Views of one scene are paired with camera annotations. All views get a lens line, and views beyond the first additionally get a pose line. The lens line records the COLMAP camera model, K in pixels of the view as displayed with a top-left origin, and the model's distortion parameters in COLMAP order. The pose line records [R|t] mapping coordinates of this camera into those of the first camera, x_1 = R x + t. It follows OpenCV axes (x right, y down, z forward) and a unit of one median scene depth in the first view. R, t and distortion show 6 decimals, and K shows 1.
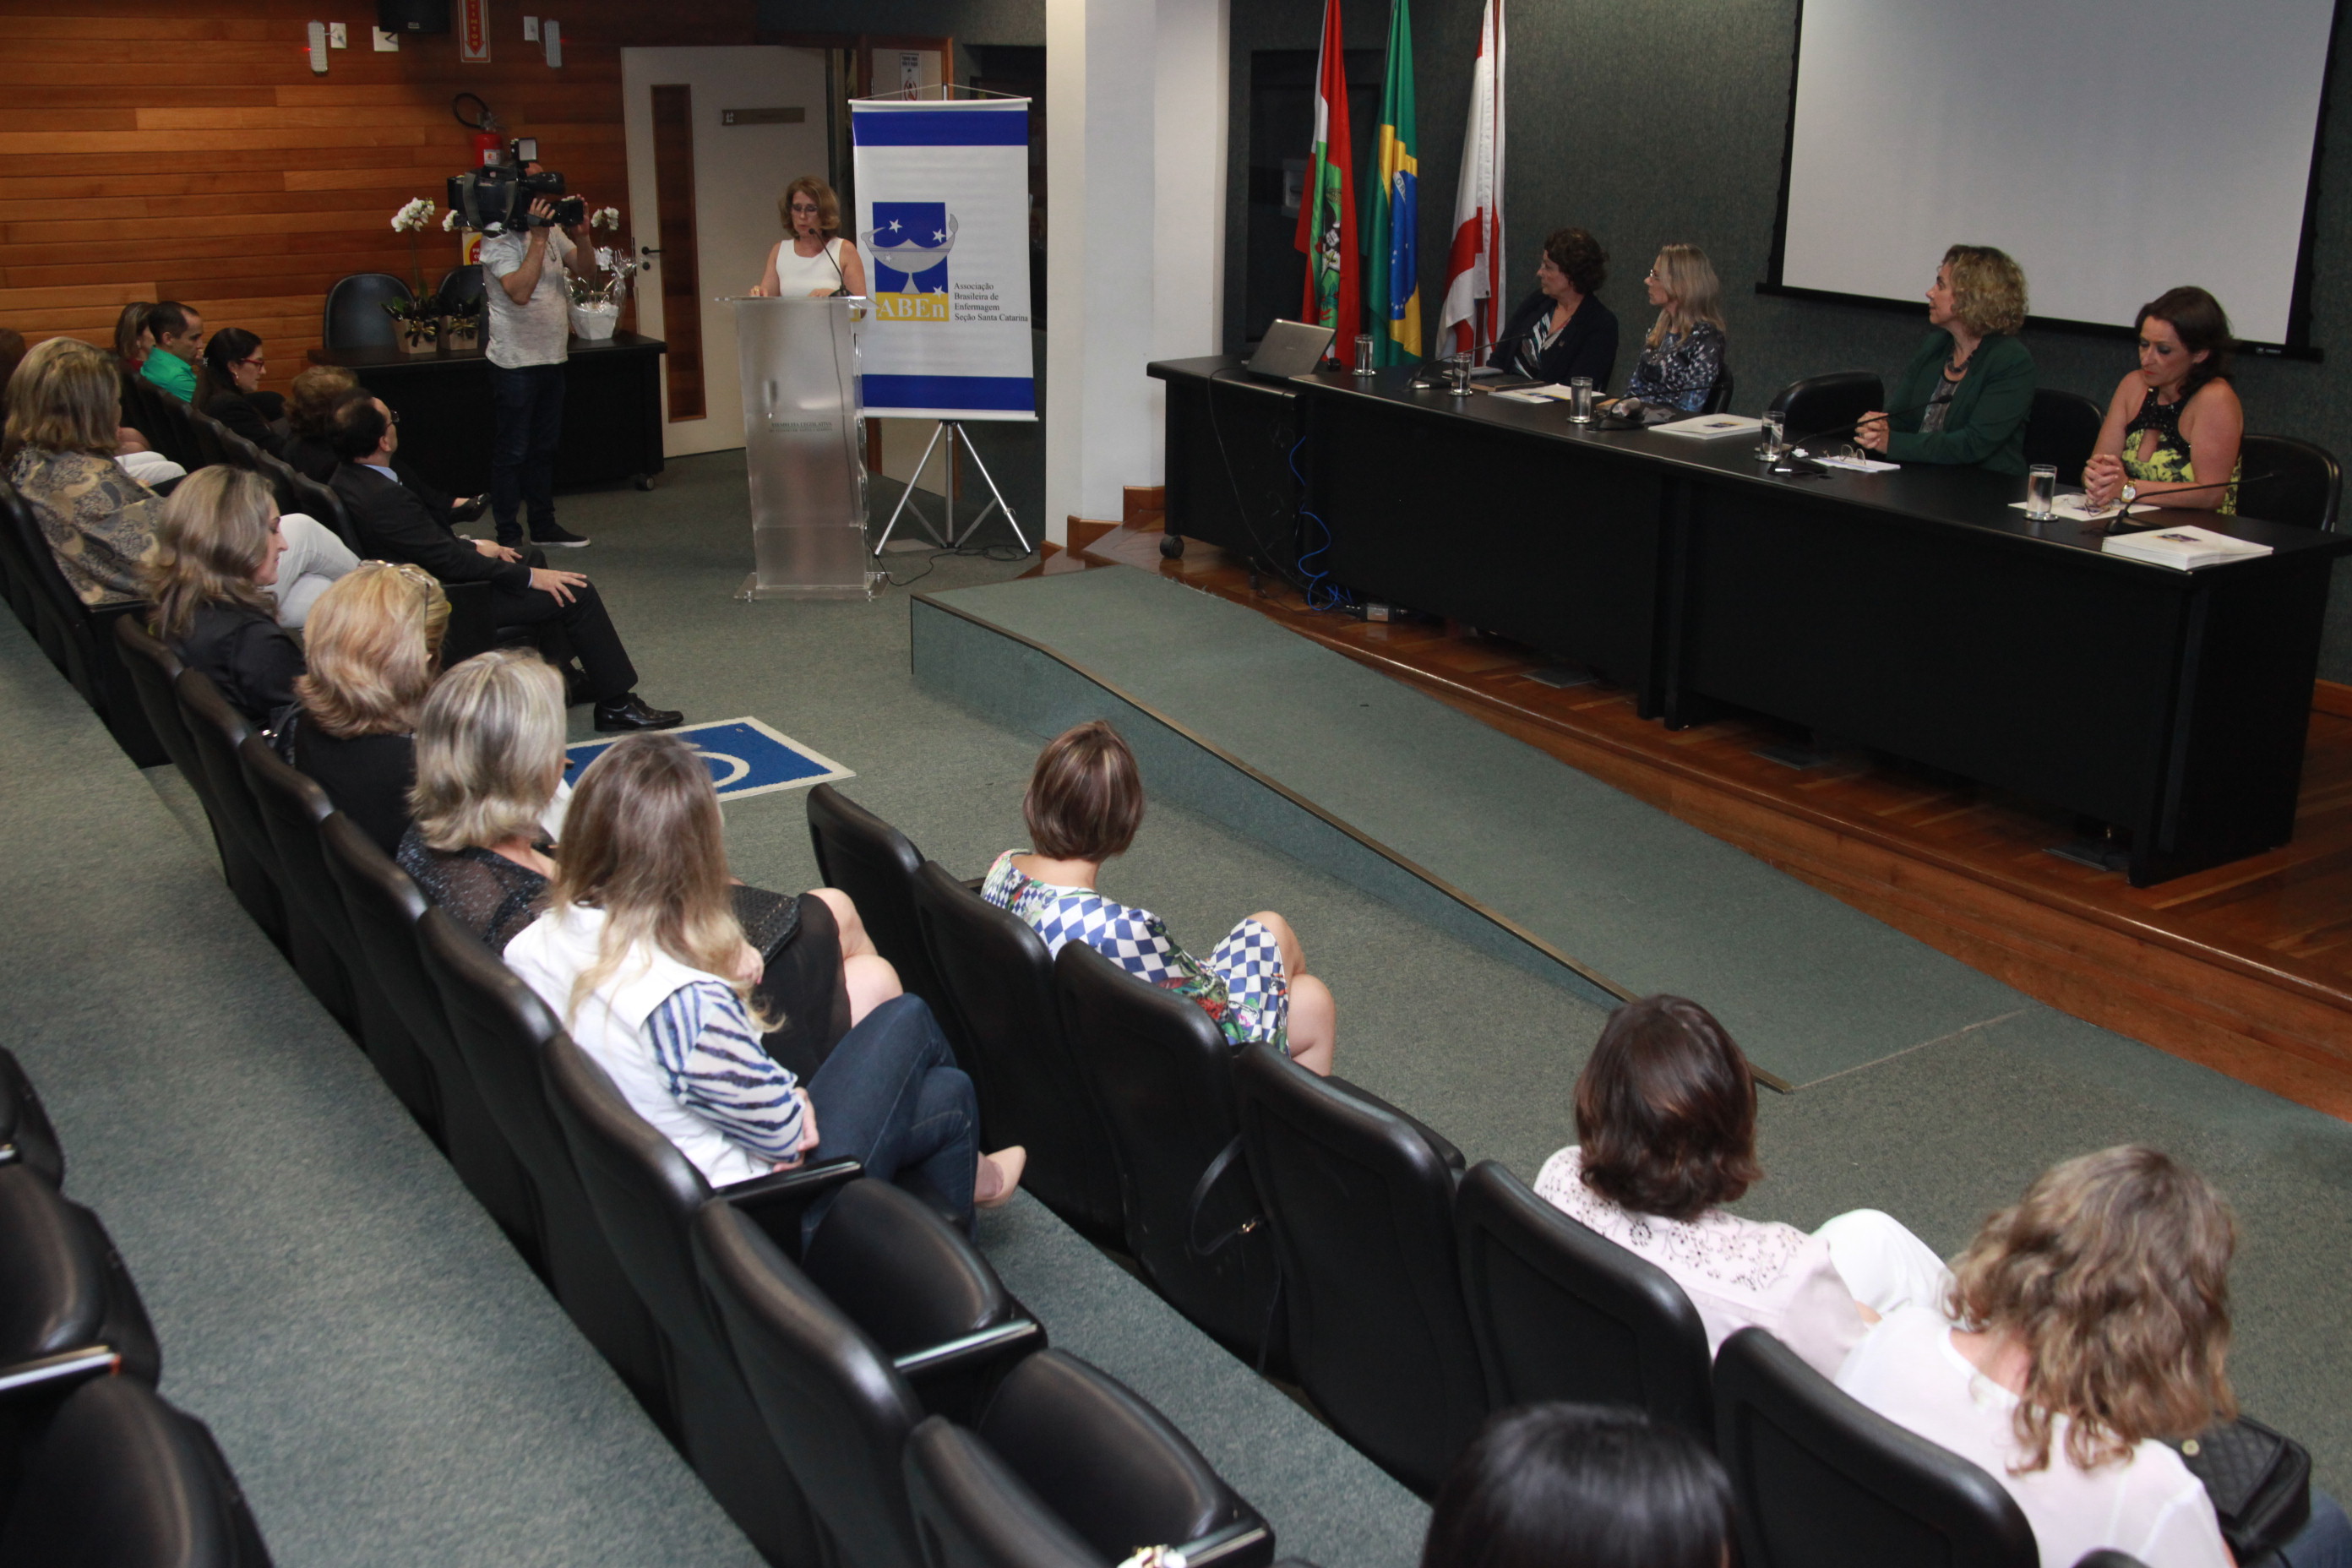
lens RADIAL K [[2459.5, 0, 1176.0], [0, 2459.5, 784.0], [0, 0, 1]] dist [0.077842, -0.318109]
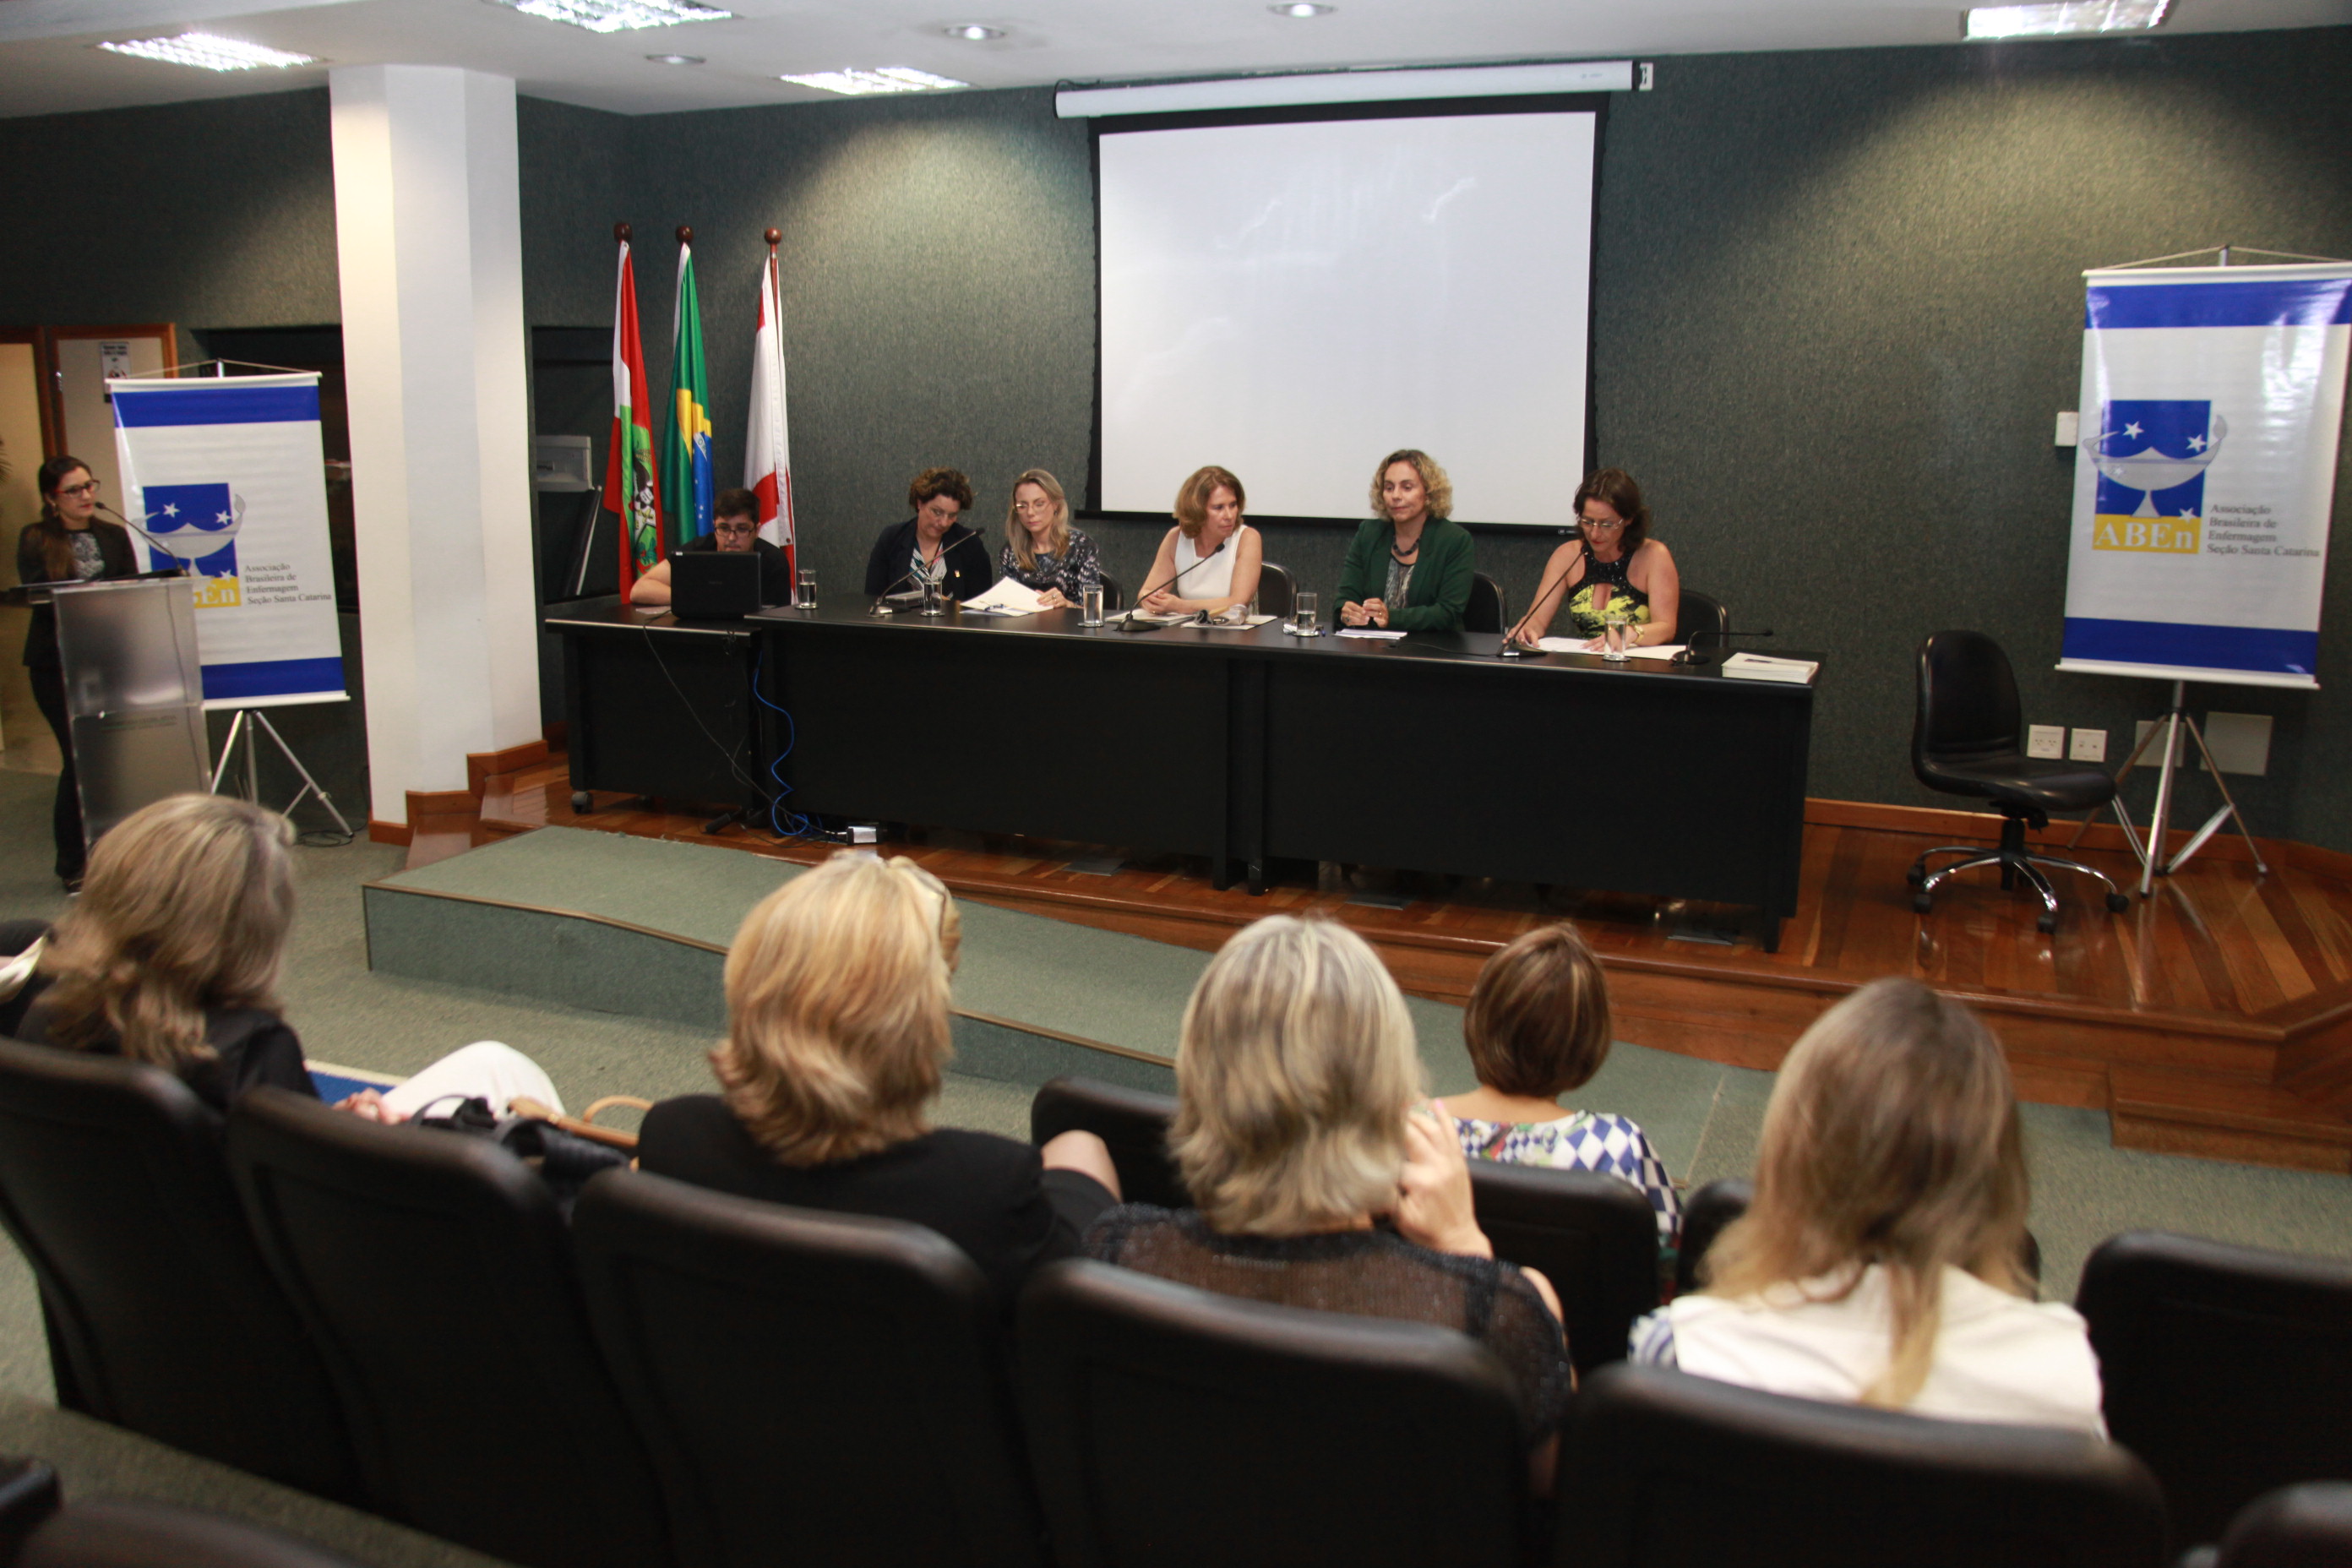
lens RADIAL K [[1908.0, 0, 1176.0], [0, 1908.0, 784.0], [0, 0, 1]] dist [-0.060538, 0.006859]
pose [[0.821630, -0.128732, 0.555294, -0.213120], [0.177717, 0.983460, -0.034962, -0.033104], [-0.541609, 0.127411, 0.830919, 0.225356]]
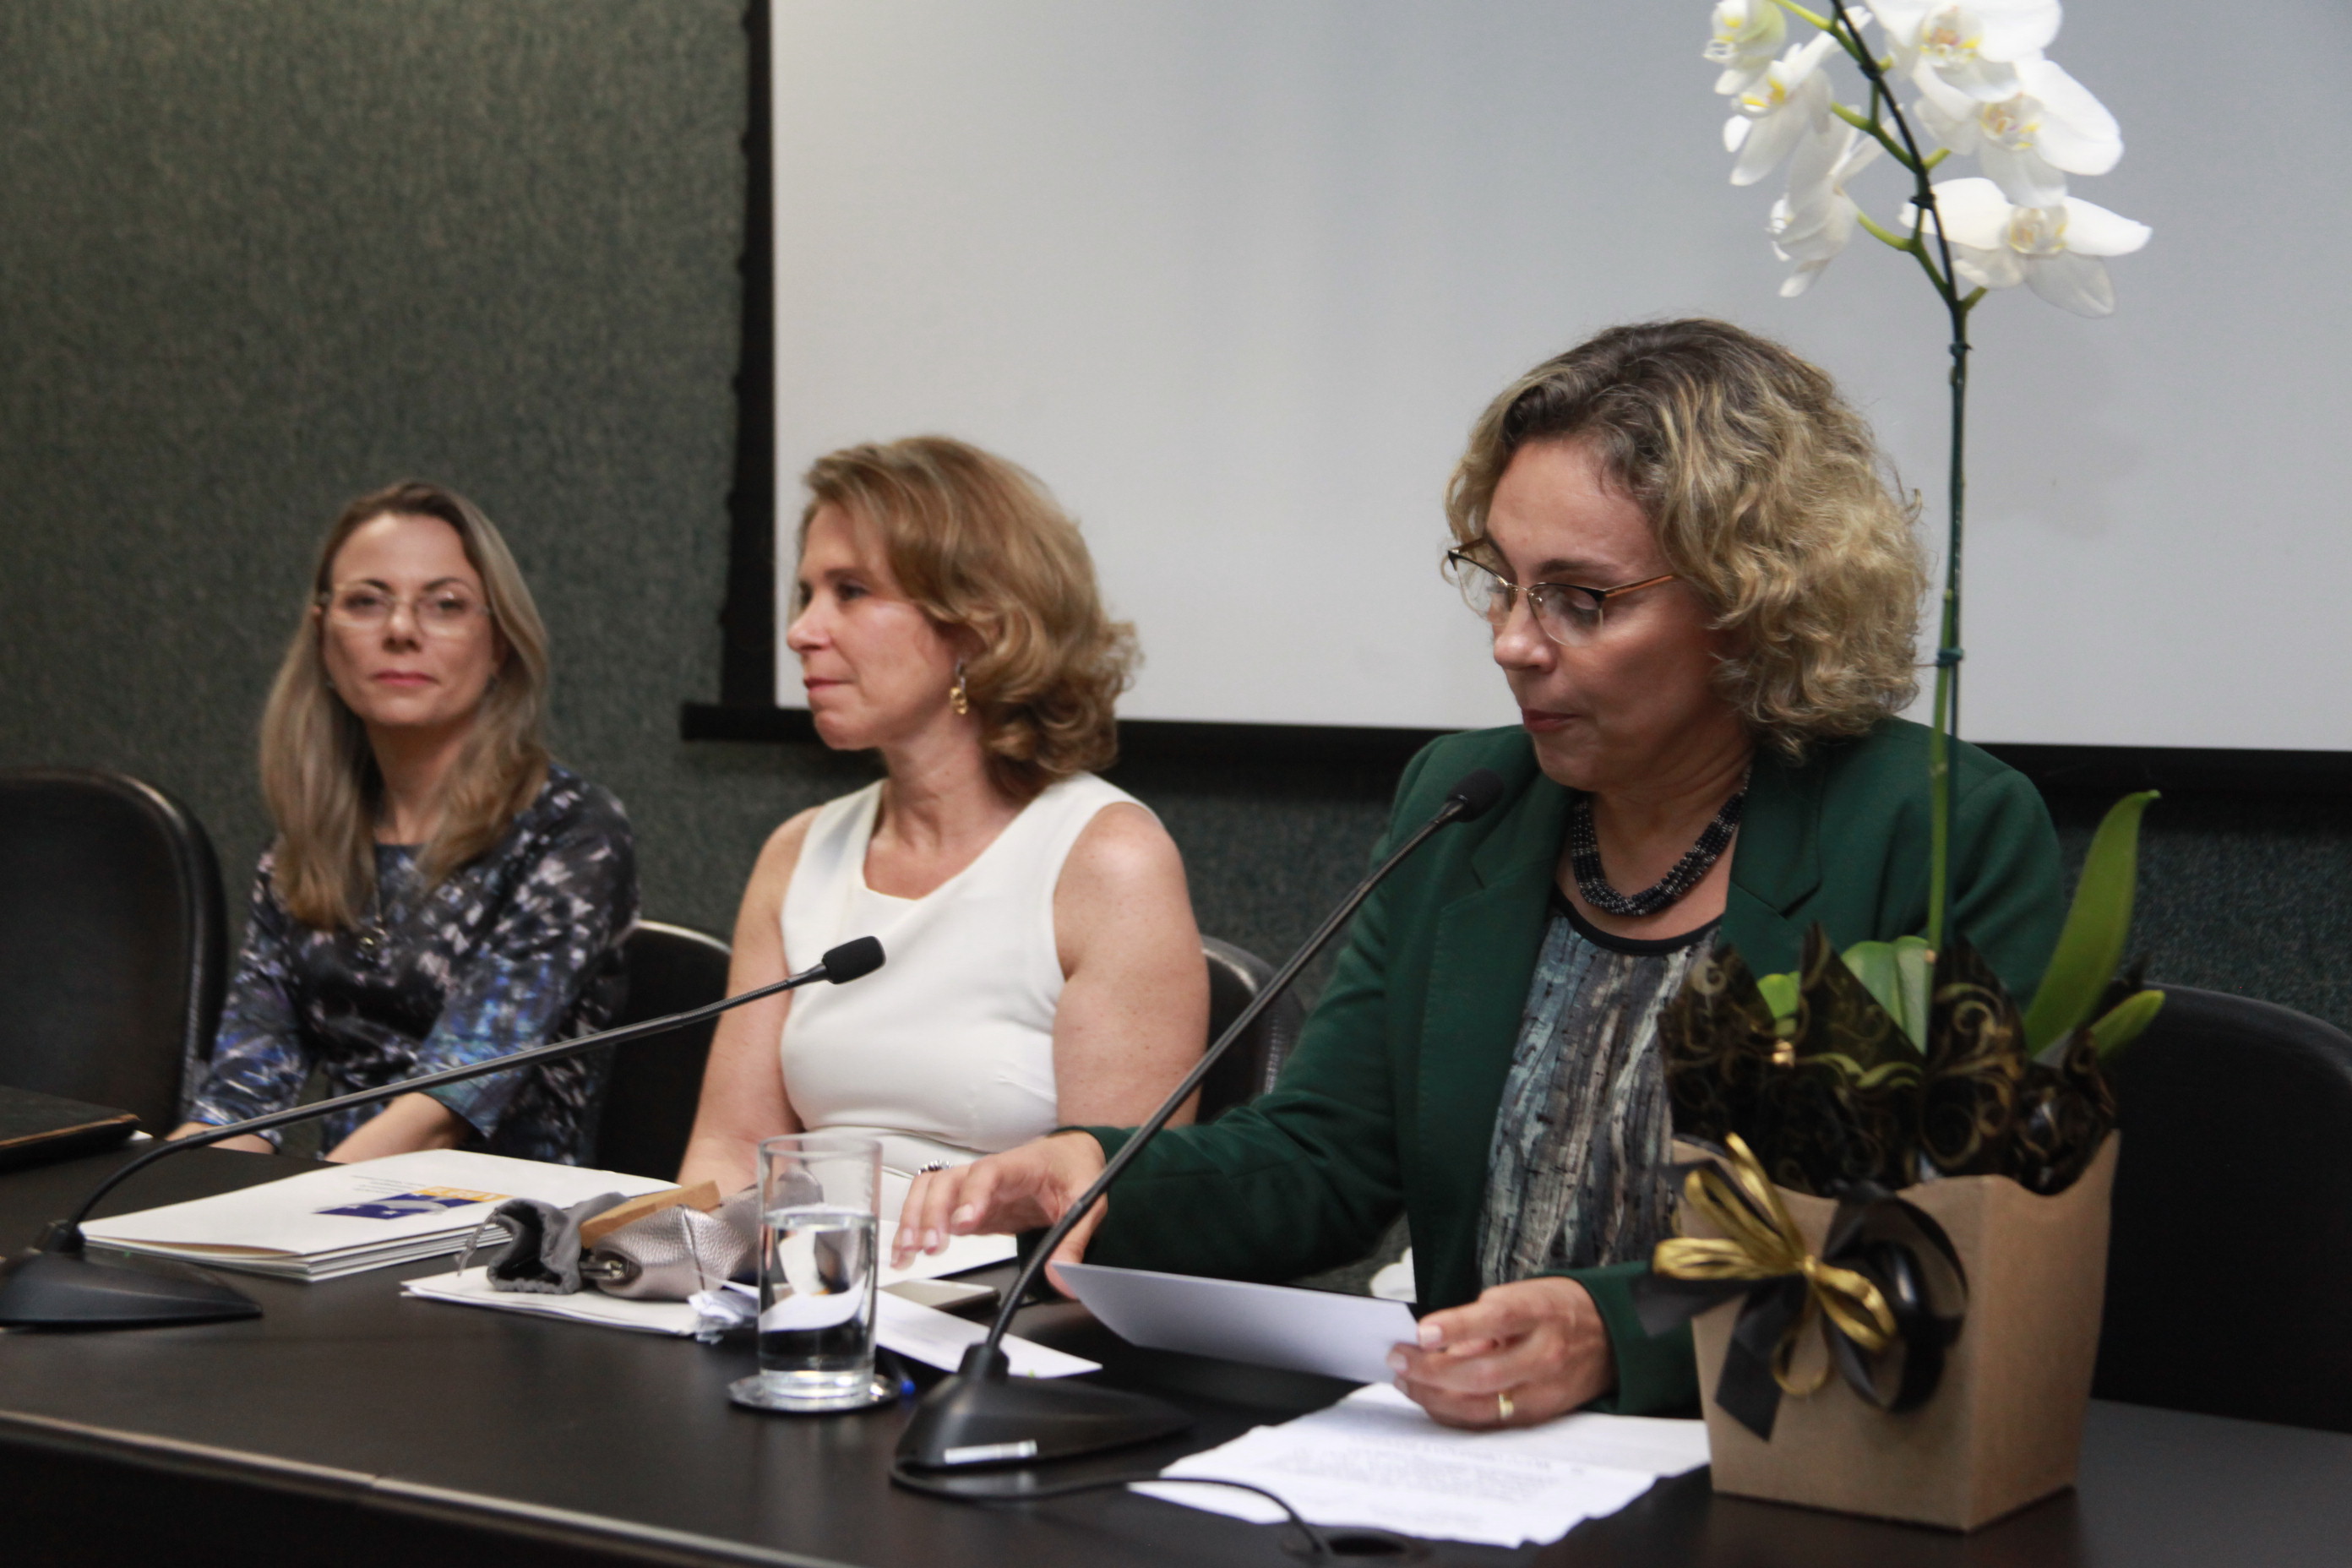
lens RADIAL K [[4477.7, 0, 1179.5], [0, 4477.7, 973.3], [0, 0, 1]] dist [0.107092, 0.107999]
pose [[0.927952, -0.037308, 0.370828, 0.086521], [0.111466, 0.977217, -0.180616, -0.065866], [-0.355641, 0.208937, 0.910969, 0.466277]]
